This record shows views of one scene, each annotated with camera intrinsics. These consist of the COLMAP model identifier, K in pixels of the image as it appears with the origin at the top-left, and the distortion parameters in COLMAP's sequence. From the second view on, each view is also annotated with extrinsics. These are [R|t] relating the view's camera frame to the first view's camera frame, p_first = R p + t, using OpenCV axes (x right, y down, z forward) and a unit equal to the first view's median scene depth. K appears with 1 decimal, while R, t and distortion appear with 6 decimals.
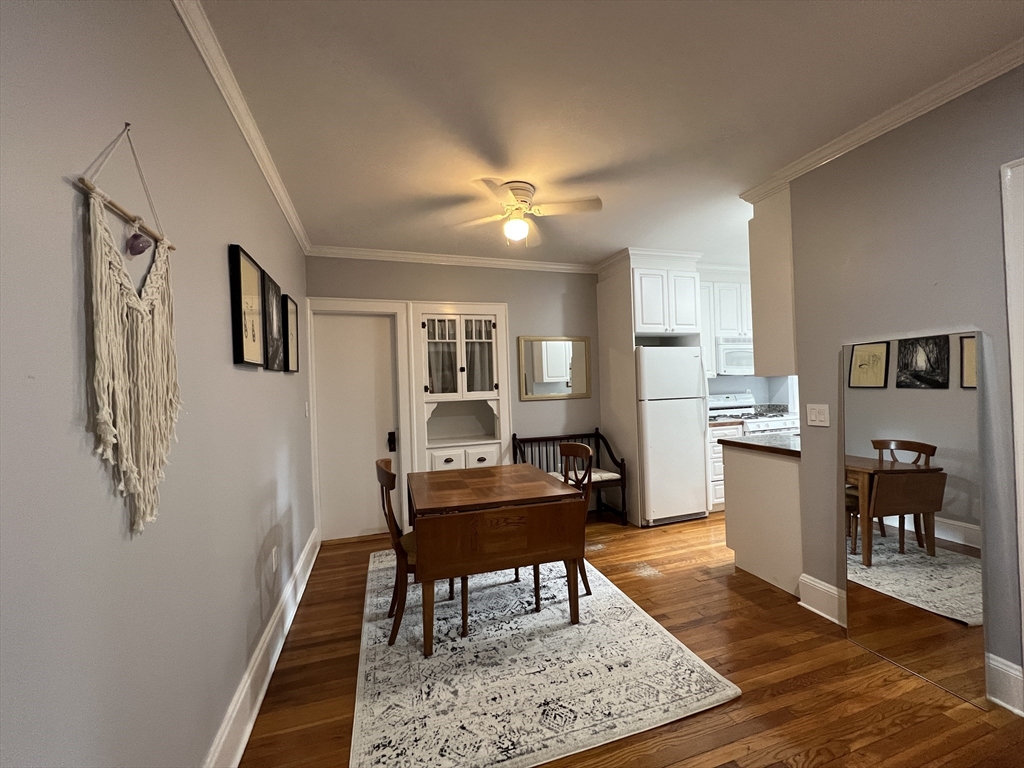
lens RADIAL K [[409.1, 0, 512.6], [0, 409.1, 381.3], [0, 0, 1]] dist [0.000849, 0.000353]
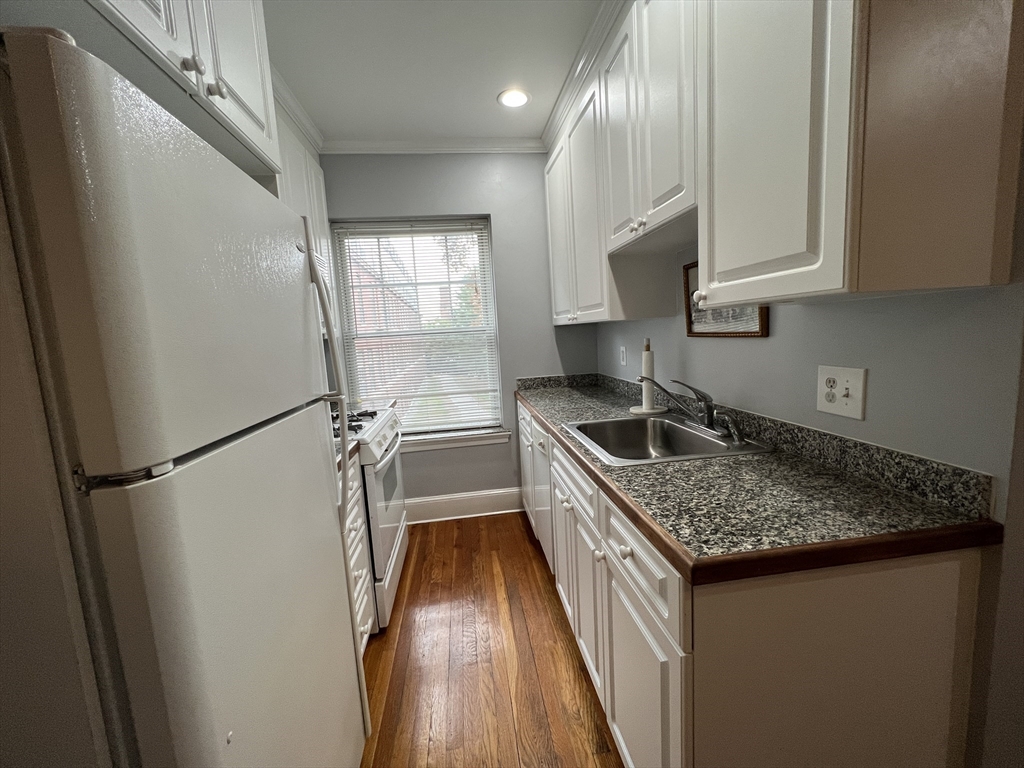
lens RADIAL K [[409.1, 0, 512.6], [0, 409.1, 381.3], [0, 0, 1]] dist [0.000849, 0.000353]
pose [[0.183391, -0.090424, 0.978872, 0.210506], [0.041655, 0.995581, 0.084164, 0.009507], [-0.982157, 0.025340, 0.186347, 0.841808]]
